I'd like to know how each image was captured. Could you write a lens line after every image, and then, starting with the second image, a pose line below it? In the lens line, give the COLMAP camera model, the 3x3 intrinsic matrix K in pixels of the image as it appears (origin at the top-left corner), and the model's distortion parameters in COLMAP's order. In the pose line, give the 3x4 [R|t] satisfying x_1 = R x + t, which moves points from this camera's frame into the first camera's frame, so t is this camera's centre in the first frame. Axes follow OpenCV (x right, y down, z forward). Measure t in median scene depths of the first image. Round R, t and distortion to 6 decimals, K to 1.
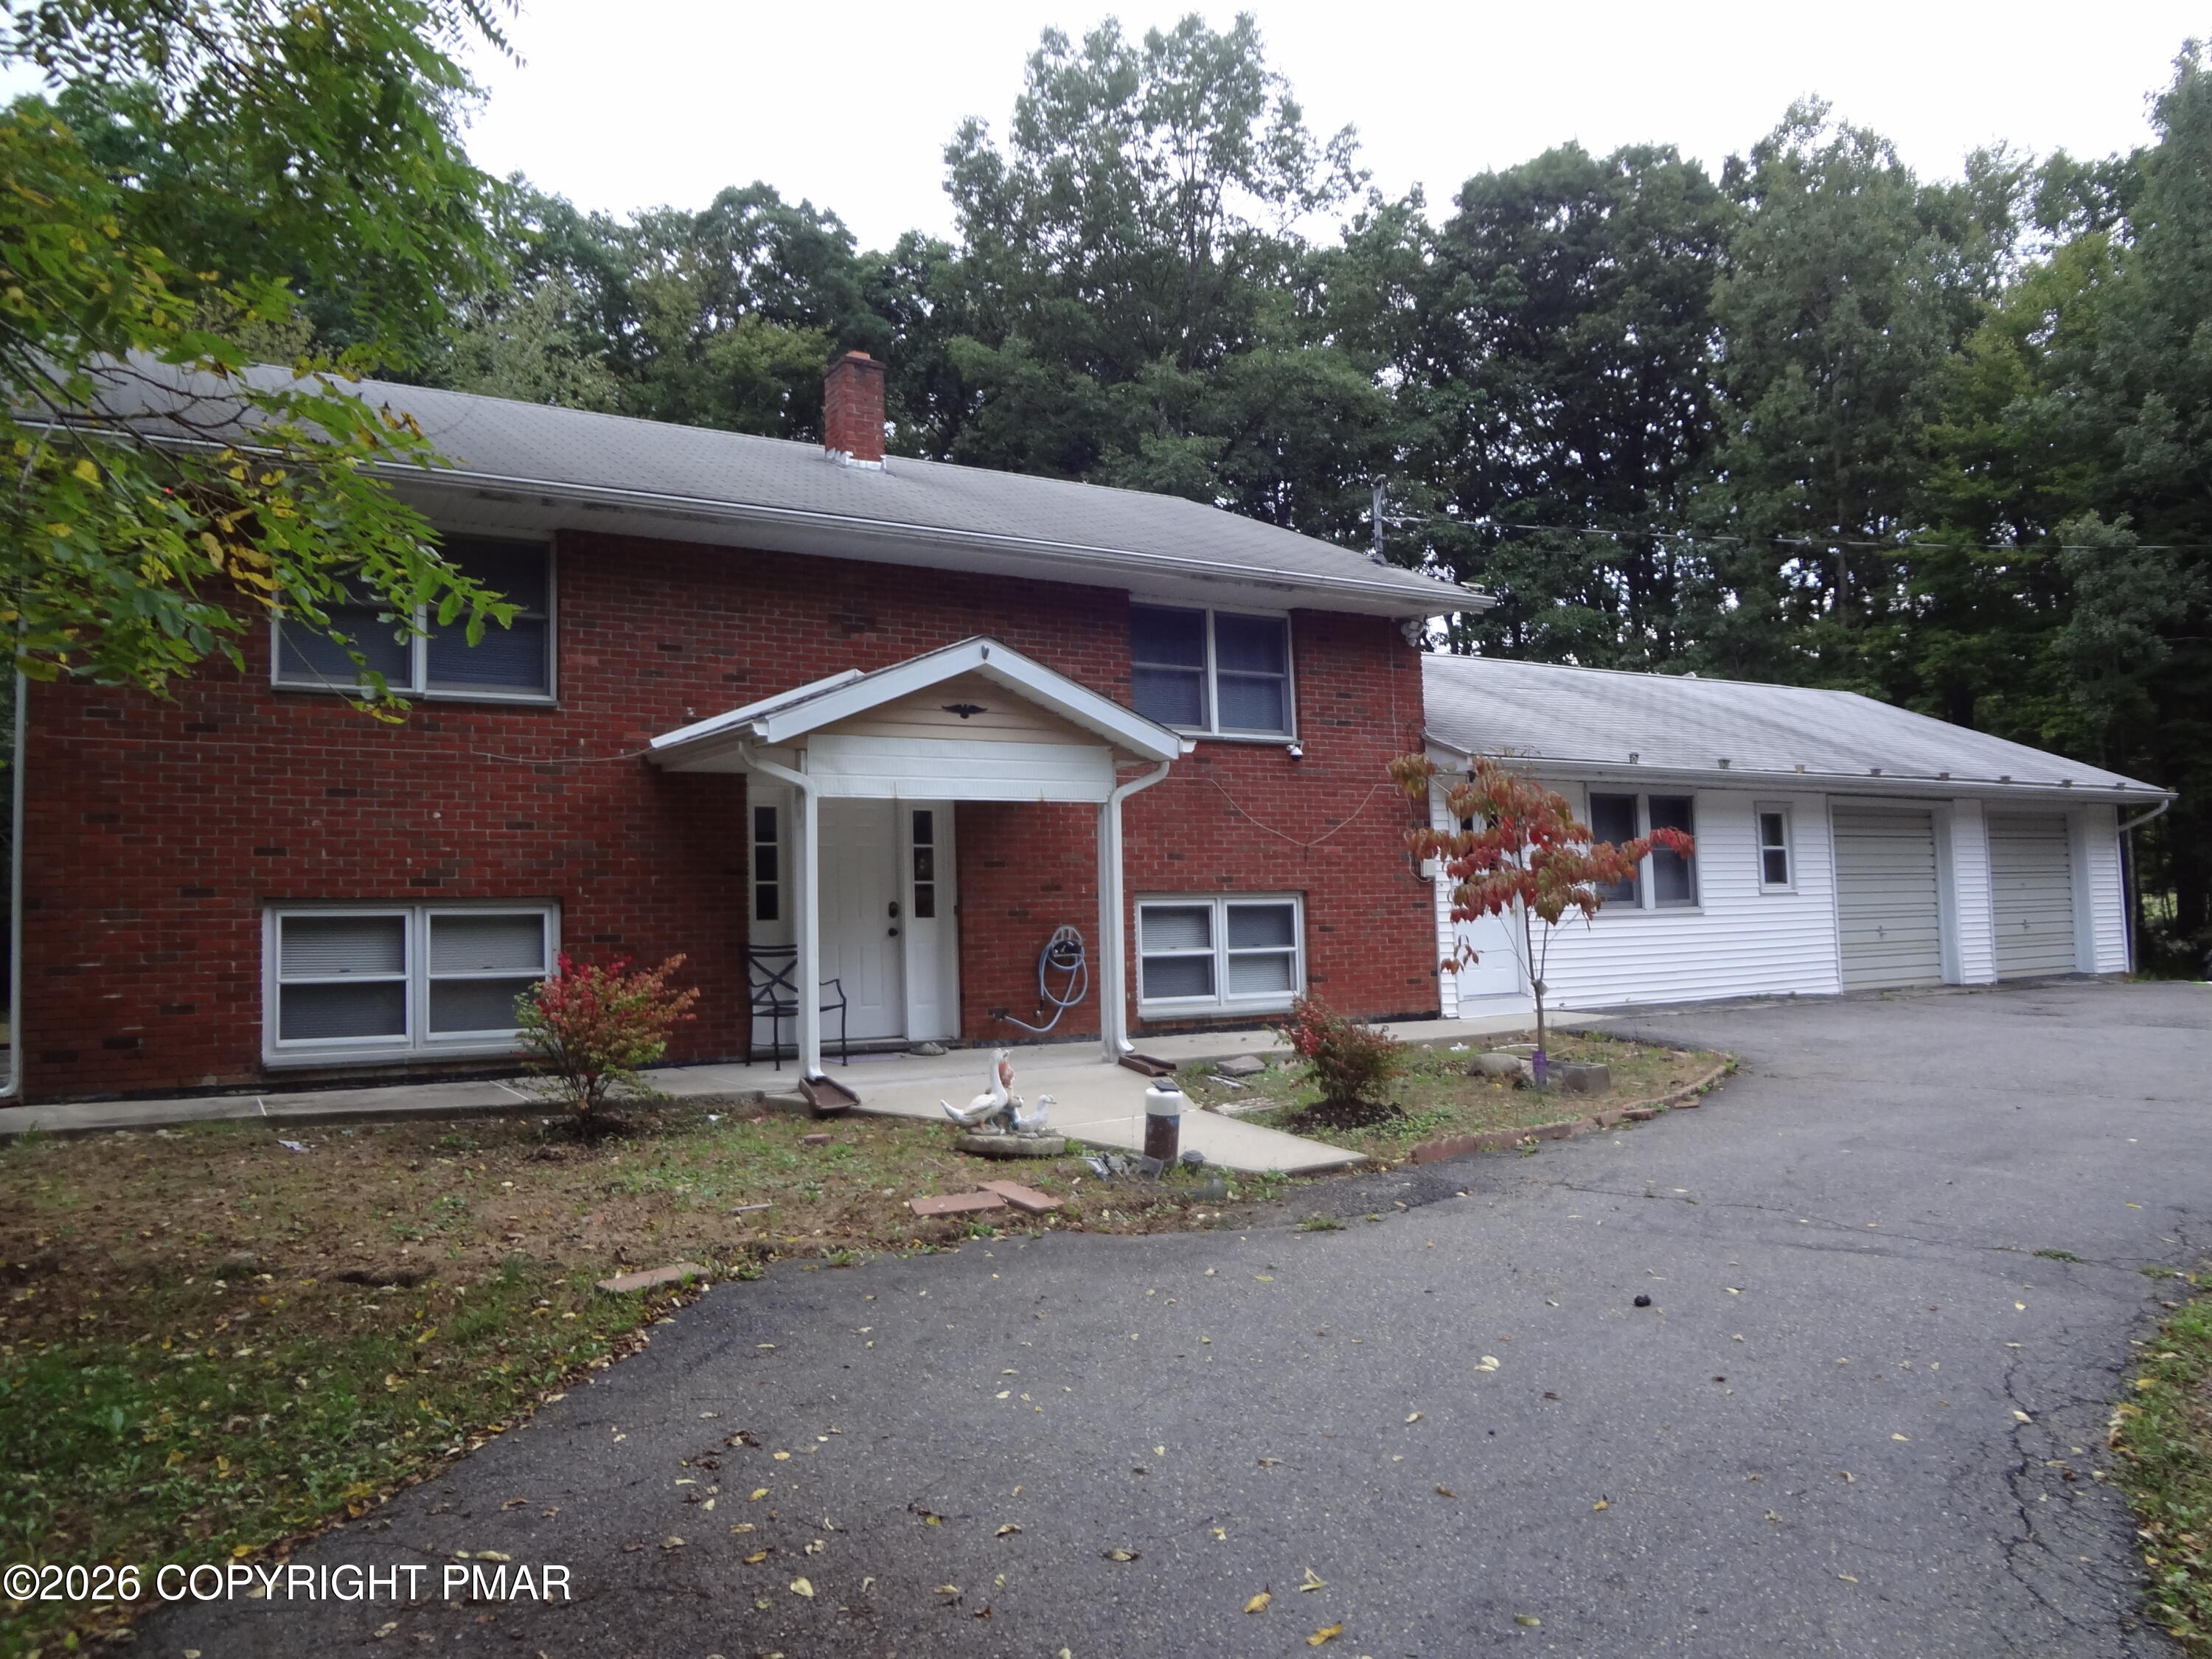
lens RADIAL K [[1673.5, 0, 1148.3], [0, 1673.5, 825.2], [0, 0, 1]] dist [-0.025779, 0.003660]
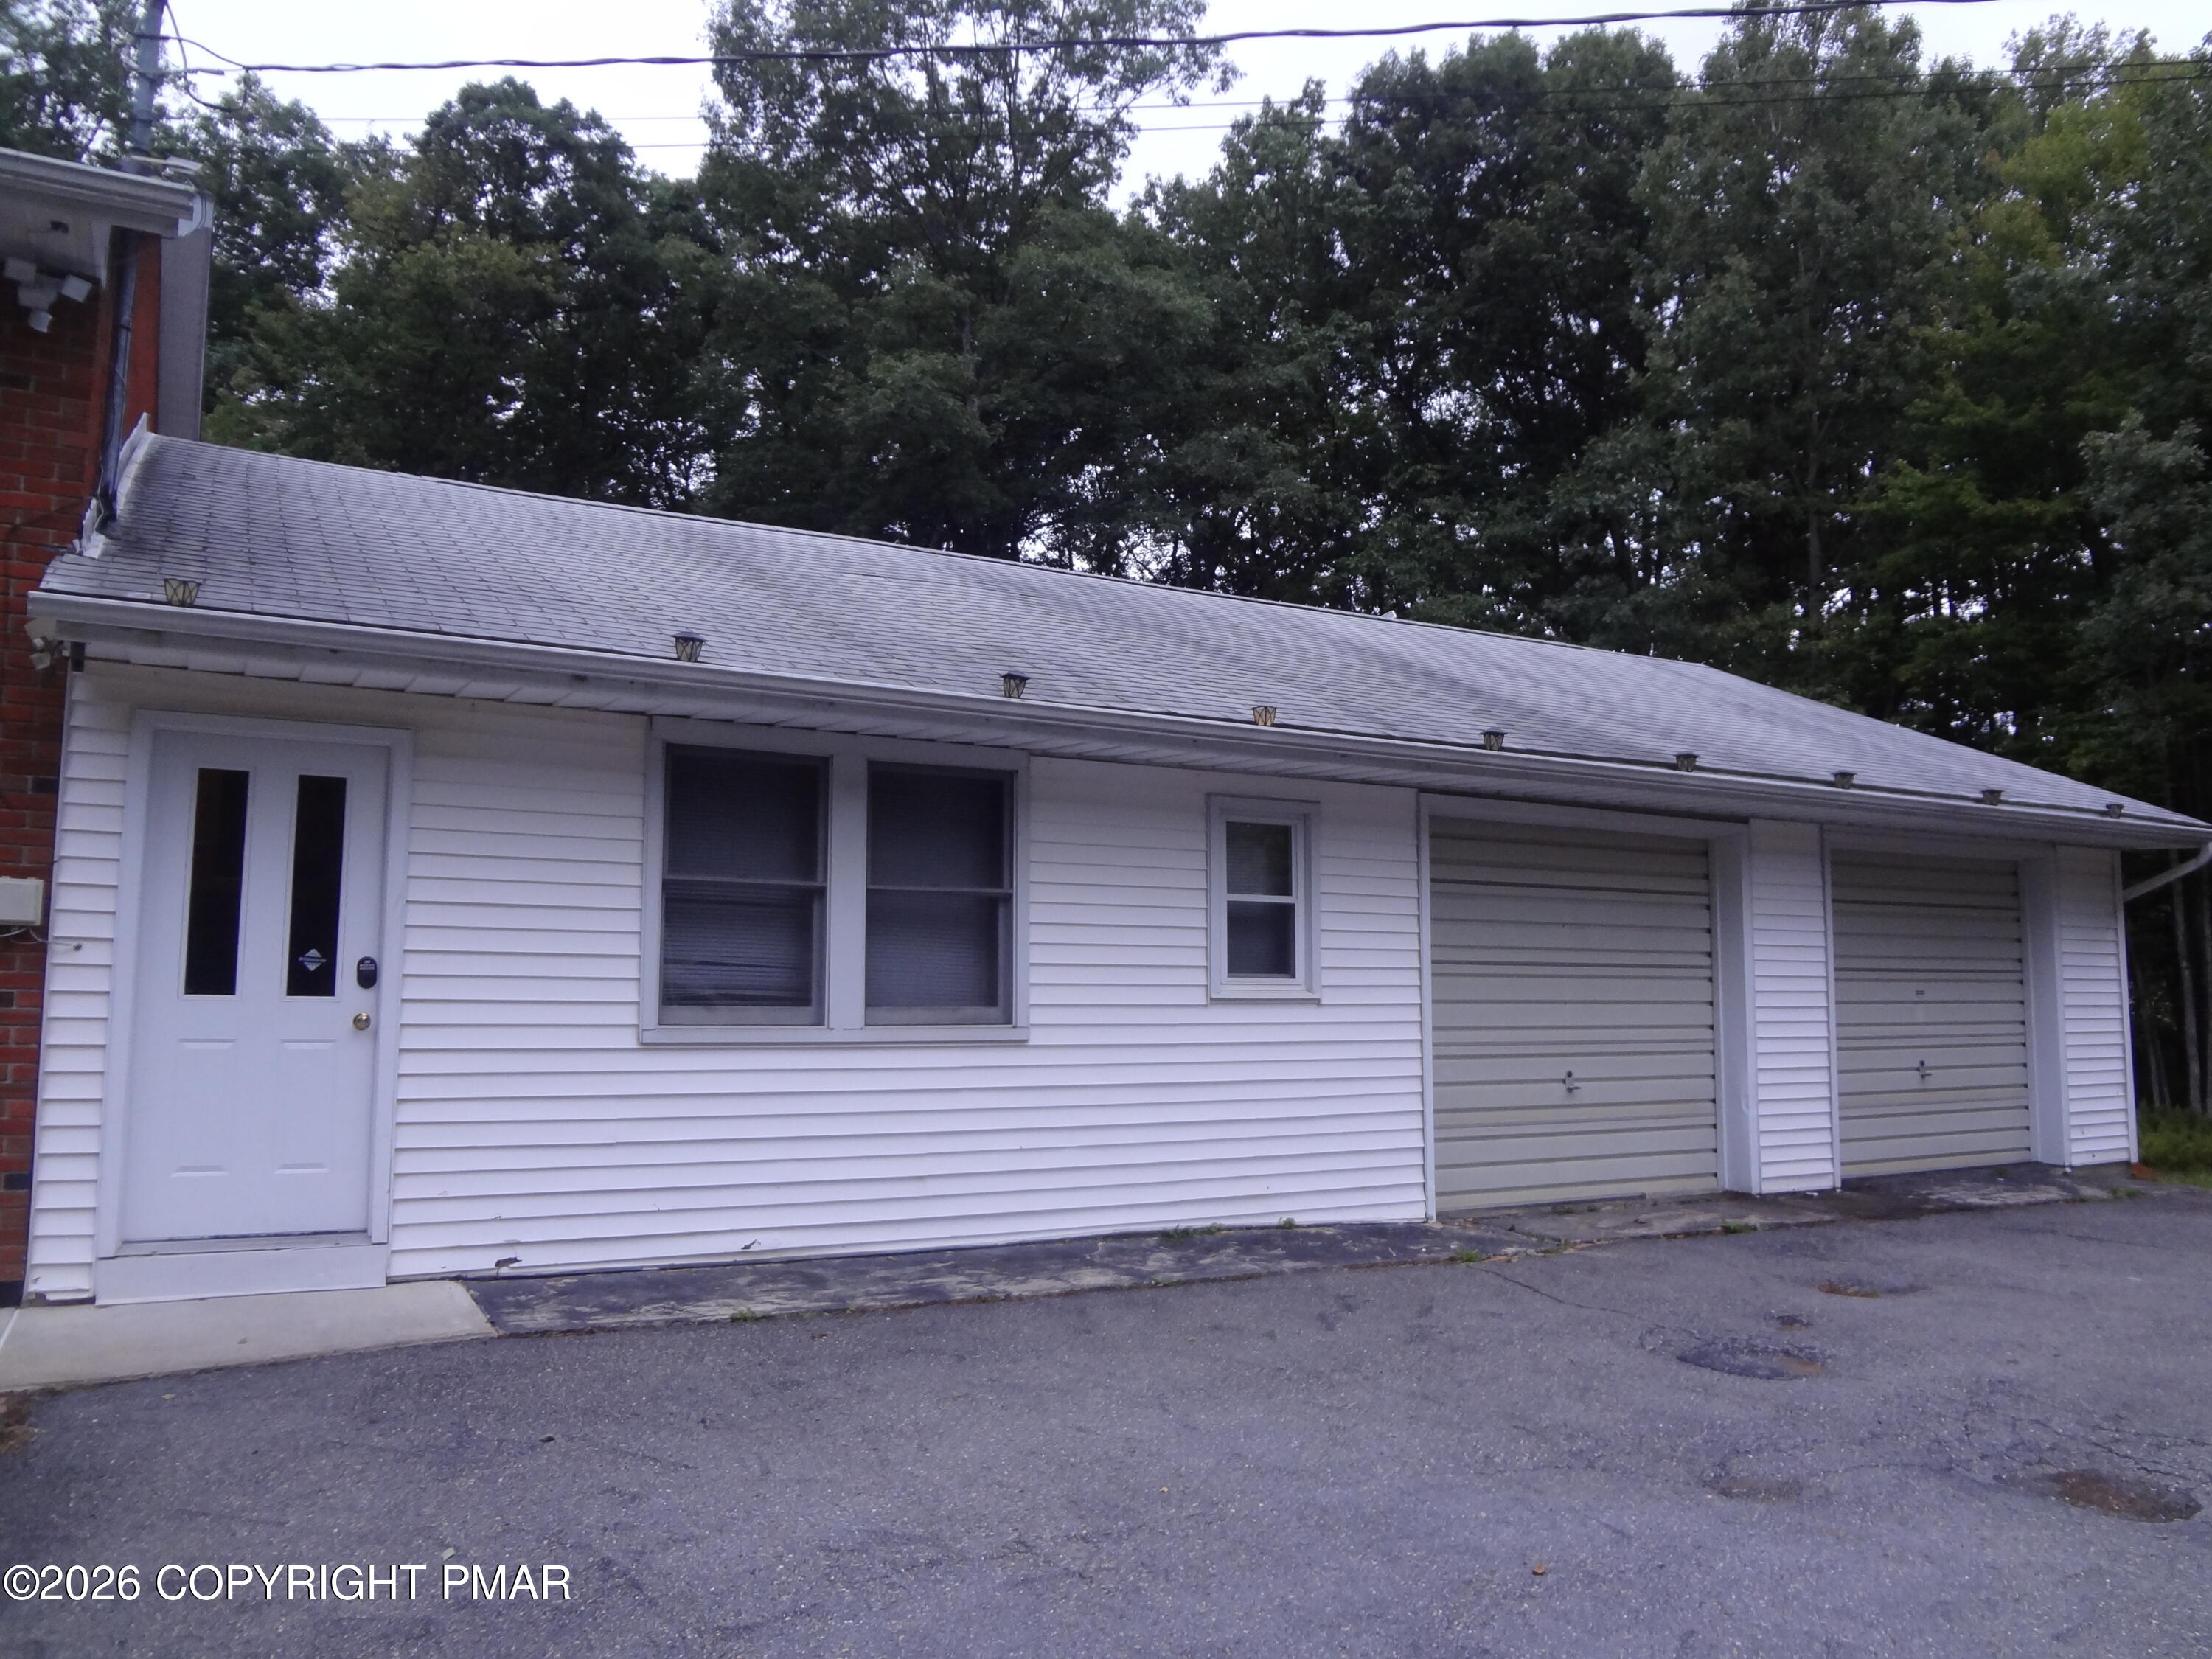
lens RADIAL K [[1639.2, 0, 1106.0], [0, 1639.2, 829.5], [0, 0, 1]] dist [-0.042692, 0.009333]
pose [[0.995251, 0.034010, -0.091205, 0.336752], [-0.036648, 0.998953, -0.027401, 0.007889], [0.090177, 0.030613, 0.995455, 0.497367]]
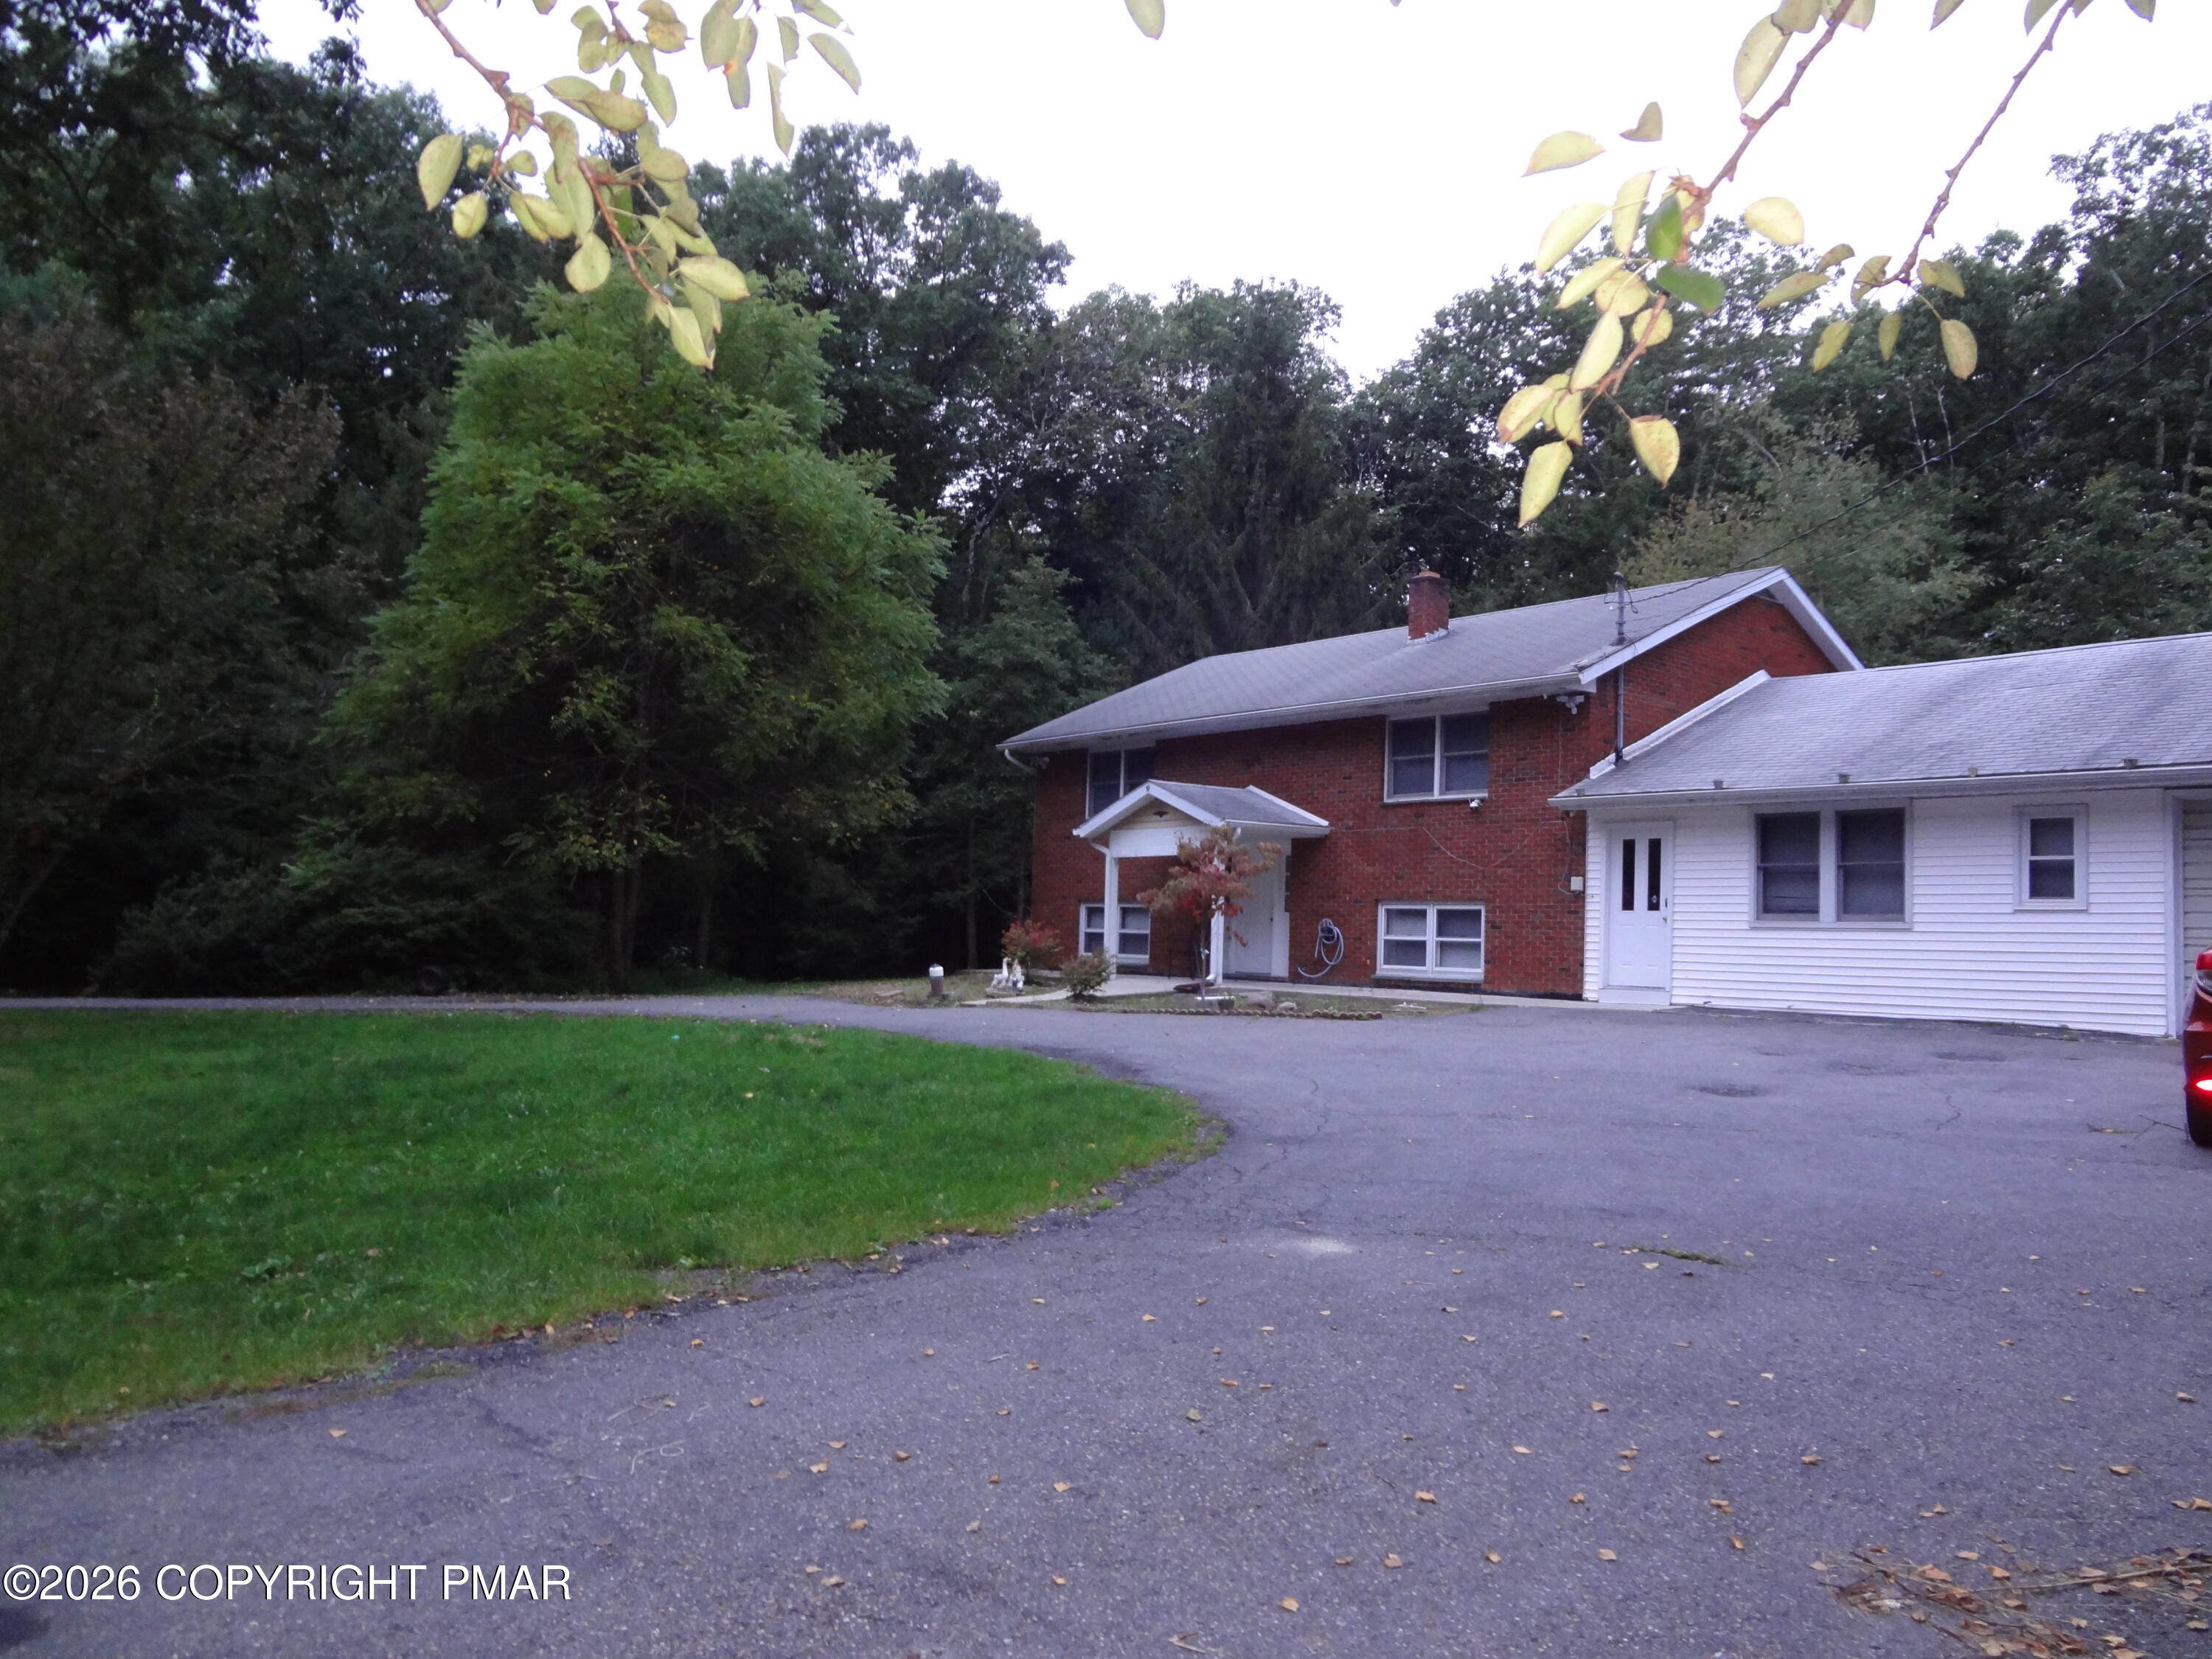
lens RADIAL K [[1639.2, 0, 1106.0], [0, 1639.2, 829.5], [0, 0, 1]] dist [-0.042692, 0.009333]
pose [[0.101804, -0.029523, -0.994366, 1.051552], [0.039363, 0.998896, -0.025627, 0.001262], [0.994025, -0.036532, 0.102854, 0.383286]]
